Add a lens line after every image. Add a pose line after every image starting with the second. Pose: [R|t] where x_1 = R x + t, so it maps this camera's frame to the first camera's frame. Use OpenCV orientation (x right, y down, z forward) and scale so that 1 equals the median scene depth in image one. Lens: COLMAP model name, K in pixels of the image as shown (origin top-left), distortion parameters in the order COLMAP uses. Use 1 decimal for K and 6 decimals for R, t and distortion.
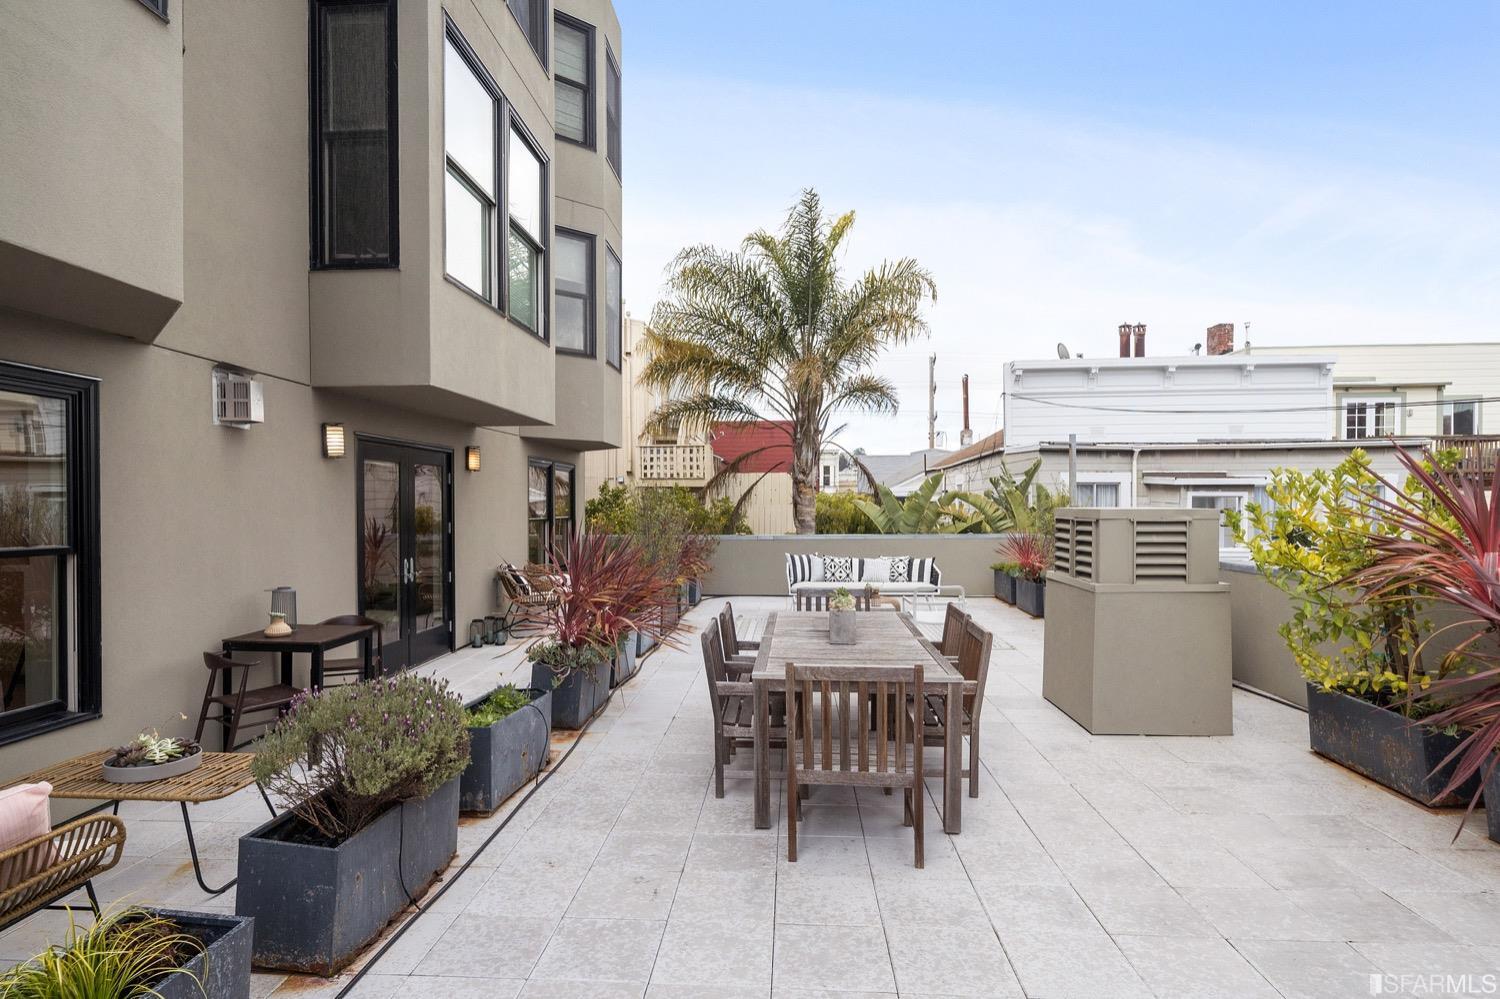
lens RADIAL K [[712.0, 0, 751.5], [0, 712.0, 496.7], [0, 0, 1]] dist [-0.000267, -0.000037]
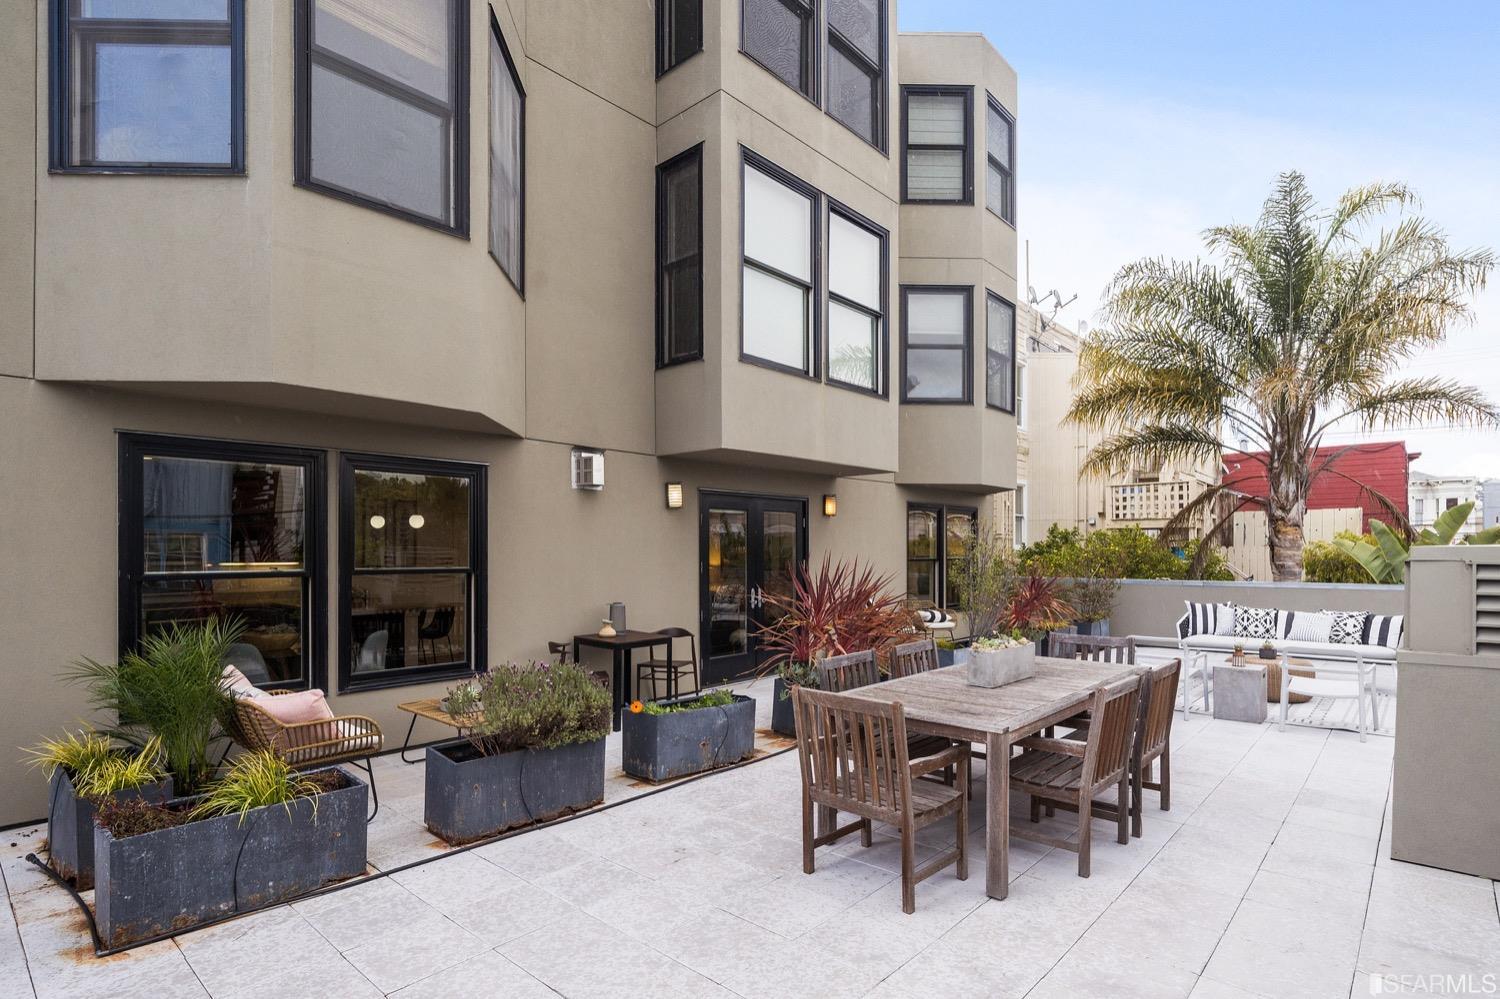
lens RADIAL K [[723.9, 0, 877.6], [0, 723.9, 533.6], [0, 0, 1]] dist [-0.000568, -0.000056]
pose [[0.826812, -0.011120, -0.562369, 0.271075], [0.005469, 0.999916, -0.011731, 0.005836], [0.562452, 0.006623, 0.826803, 0.056499]]
